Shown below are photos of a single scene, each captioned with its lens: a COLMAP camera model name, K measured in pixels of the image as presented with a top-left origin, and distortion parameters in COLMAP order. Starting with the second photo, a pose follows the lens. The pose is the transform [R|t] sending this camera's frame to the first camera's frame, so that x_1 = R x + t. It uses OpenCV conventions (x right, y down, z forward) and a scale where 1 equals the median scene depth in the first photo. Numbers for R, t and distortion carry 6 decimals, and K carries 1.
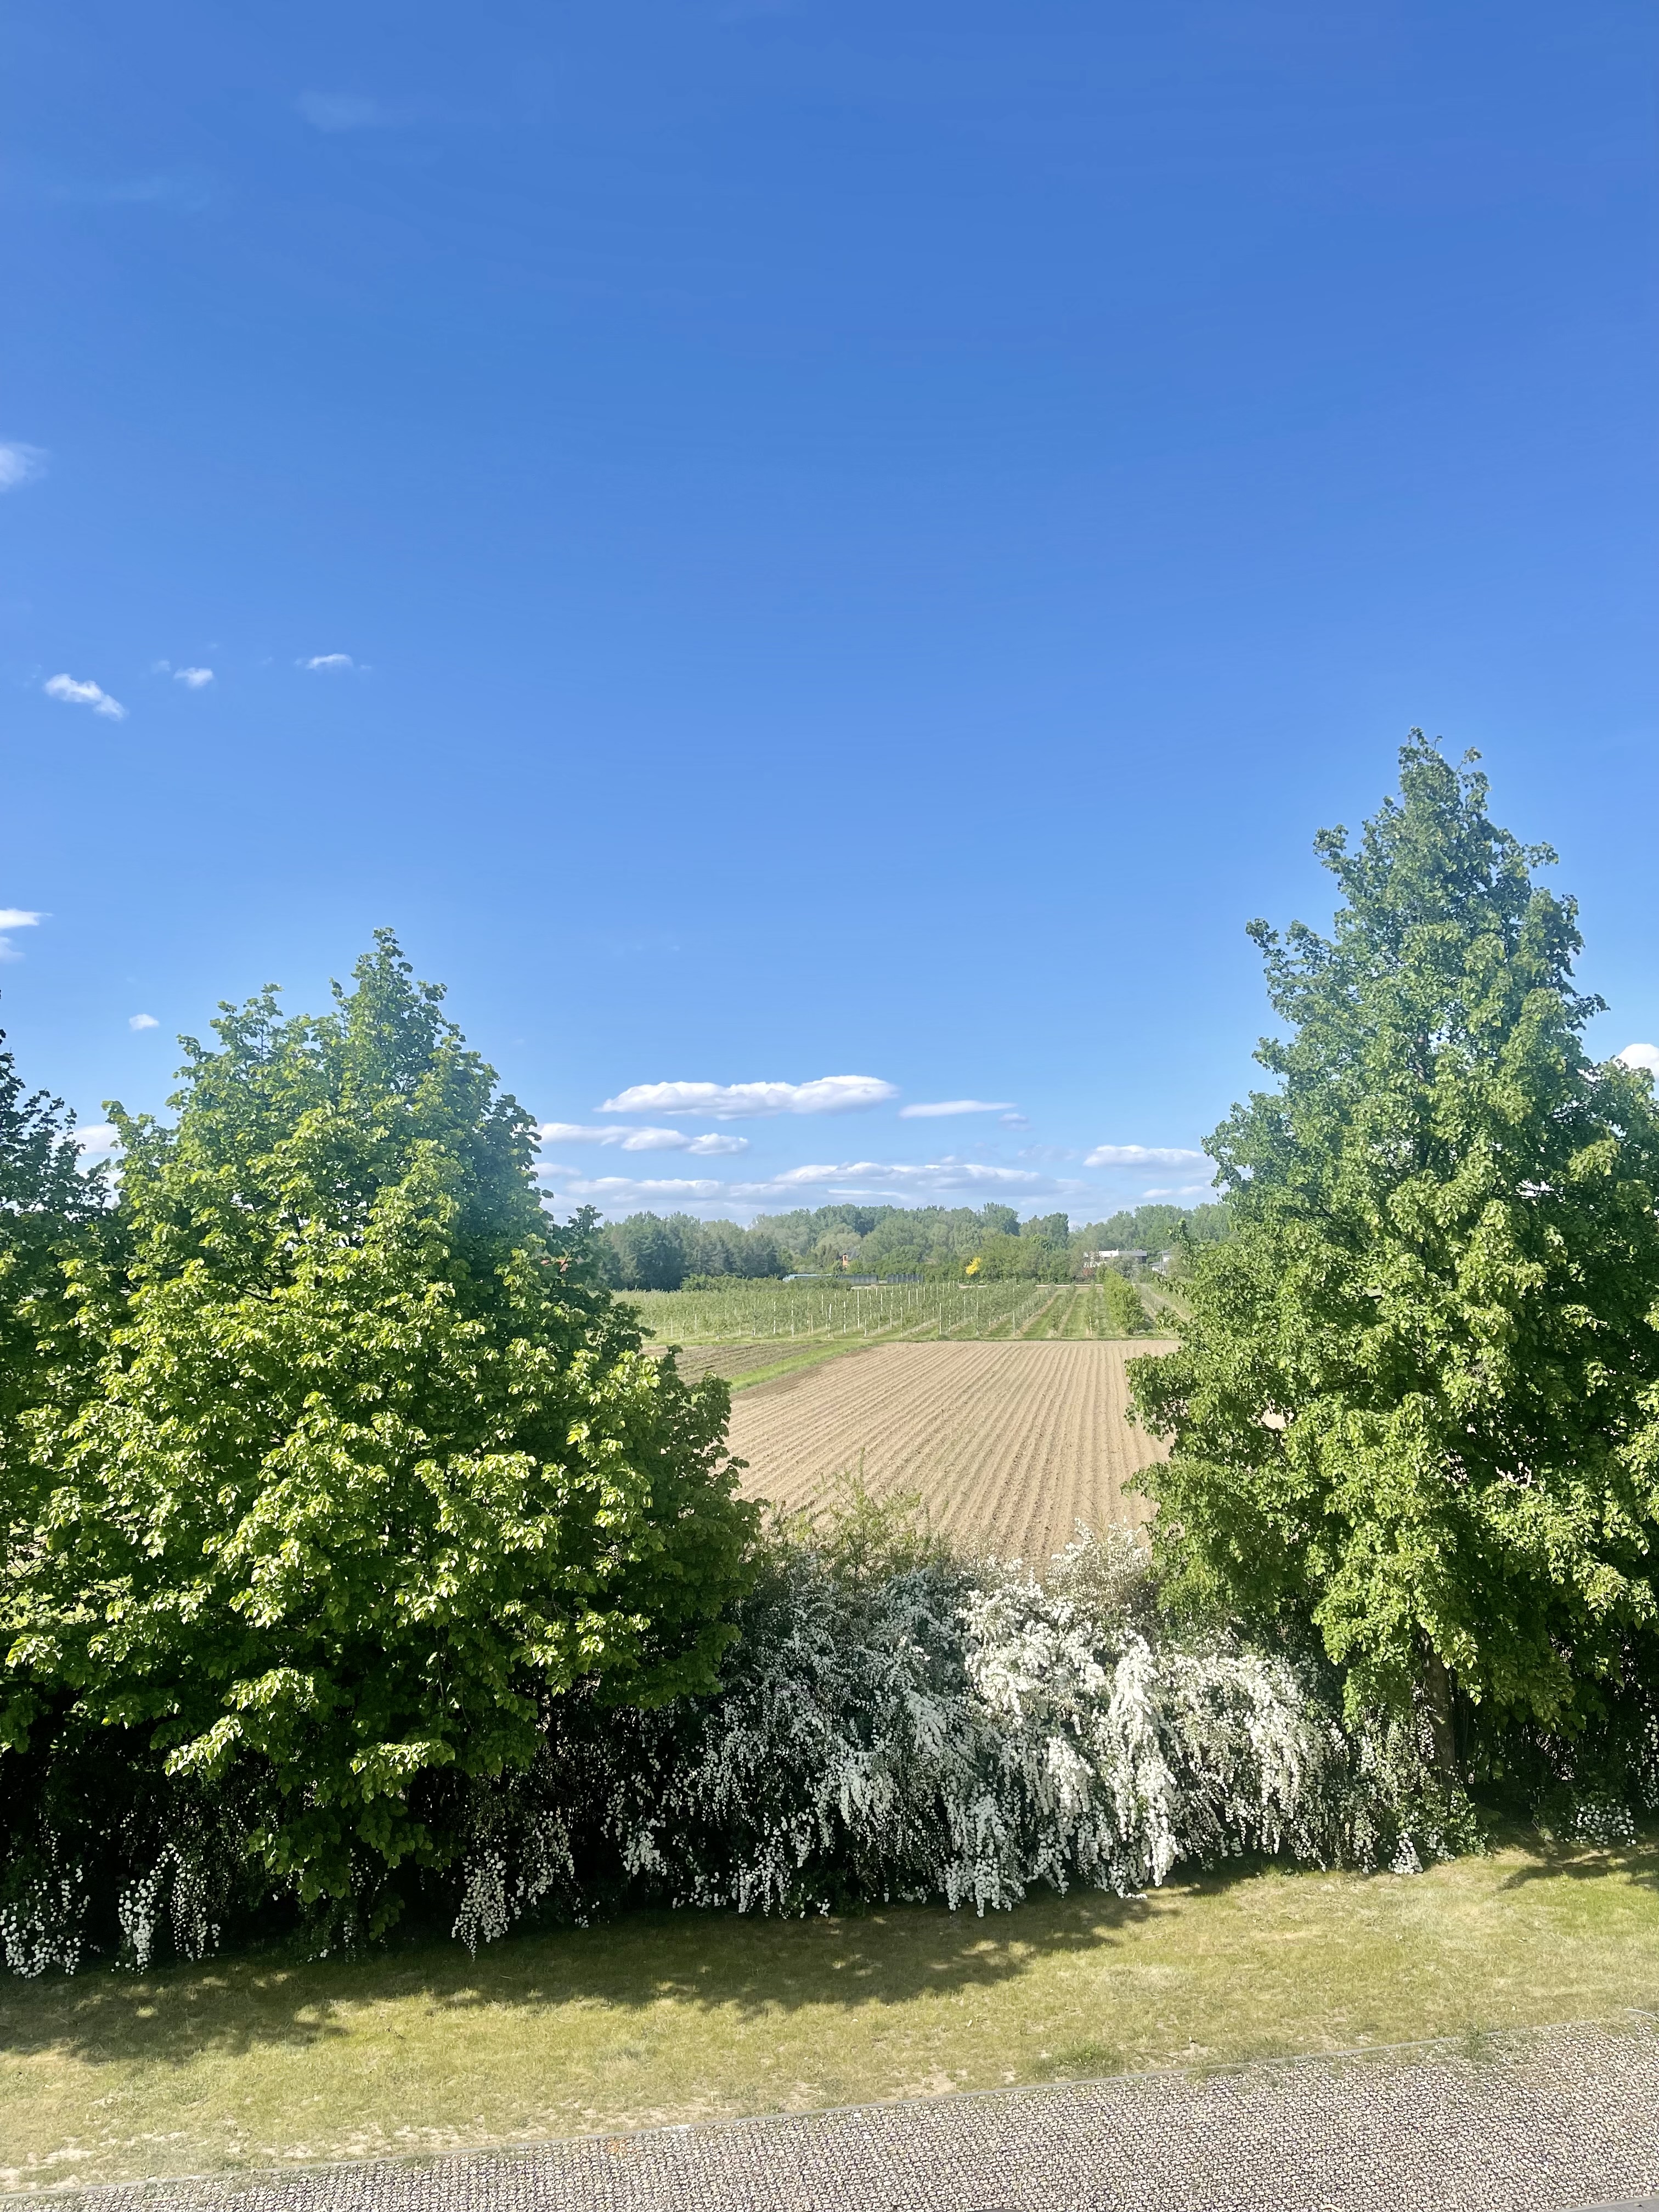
lens RADIAL K [[1666.4, 0, 817.0], [0, 1666.4, 1127.3], [0, 0, 1]] dist [0.059043, -0.054755]
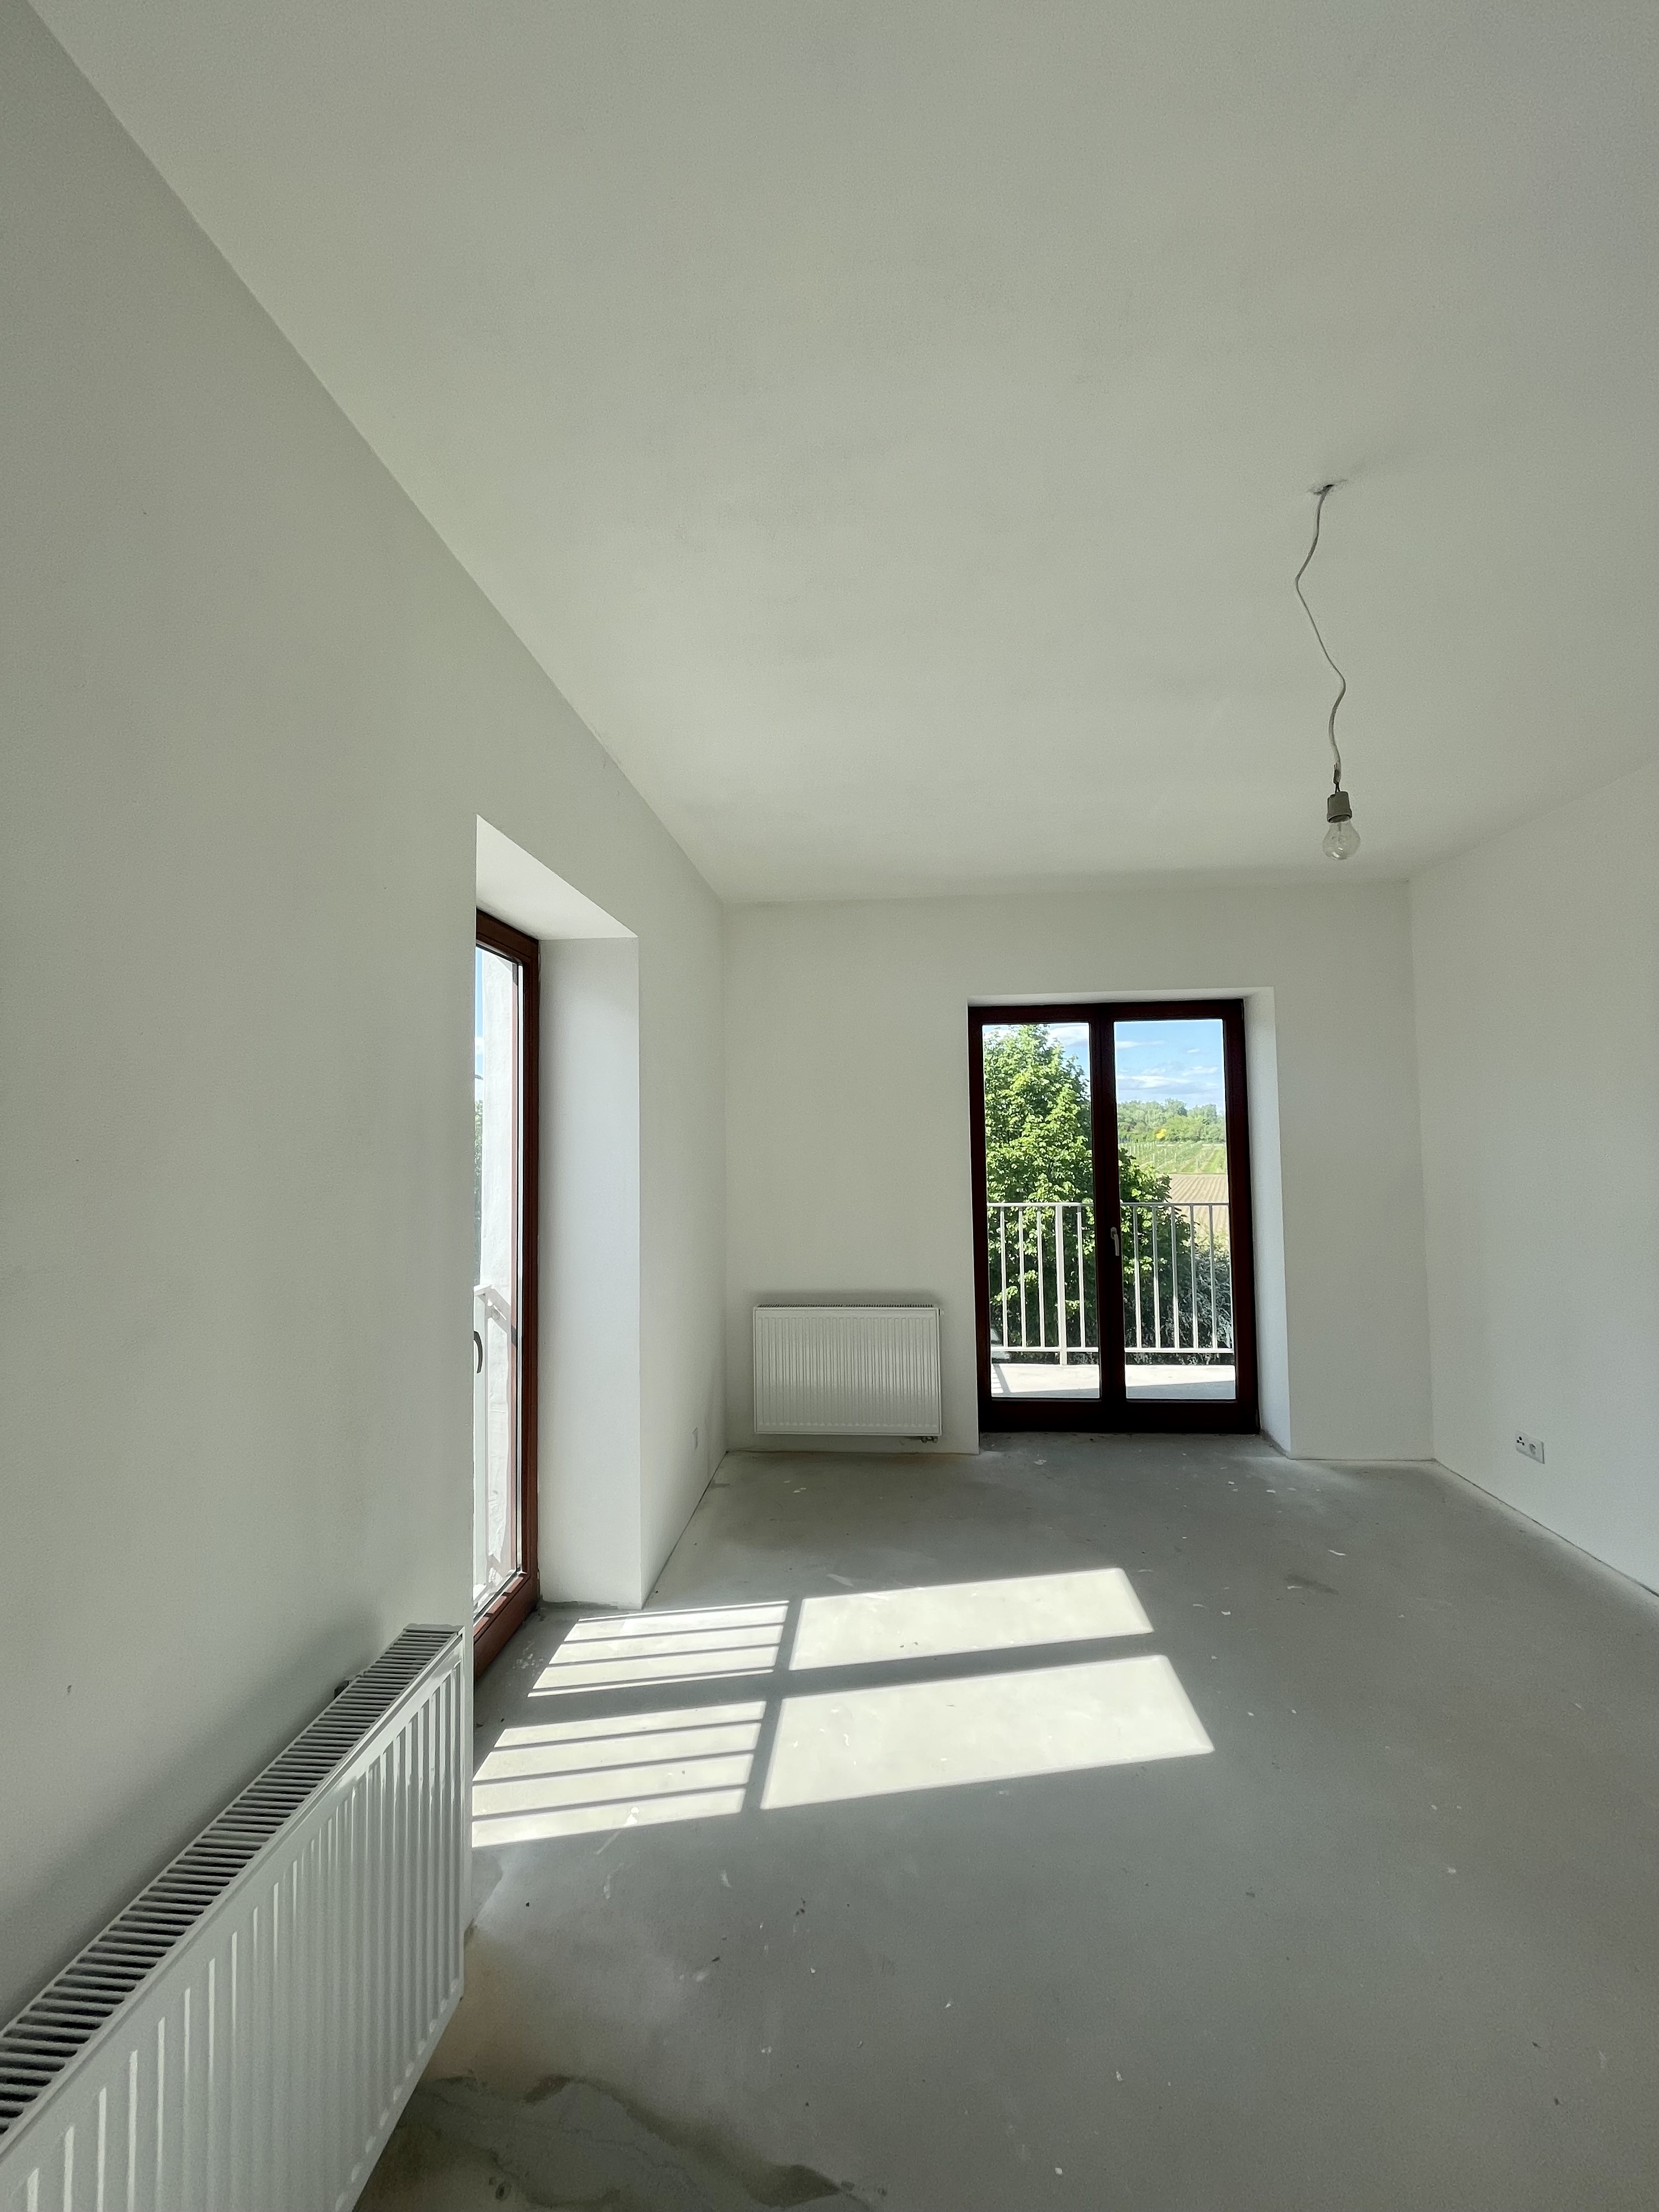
lens RADIAL K [[891.7, 0, 812.5], [0, 891.7, 1102.9], [0, 0, 1]] dist [0.000967, -0.000196]
pose [[0.963618, 0.001752, -0.267276, -0.256234], [0.011809, 0.998723, 0.049122, -0.040038], [0.267021, -0.050491, 0.962367, -0.527961]]
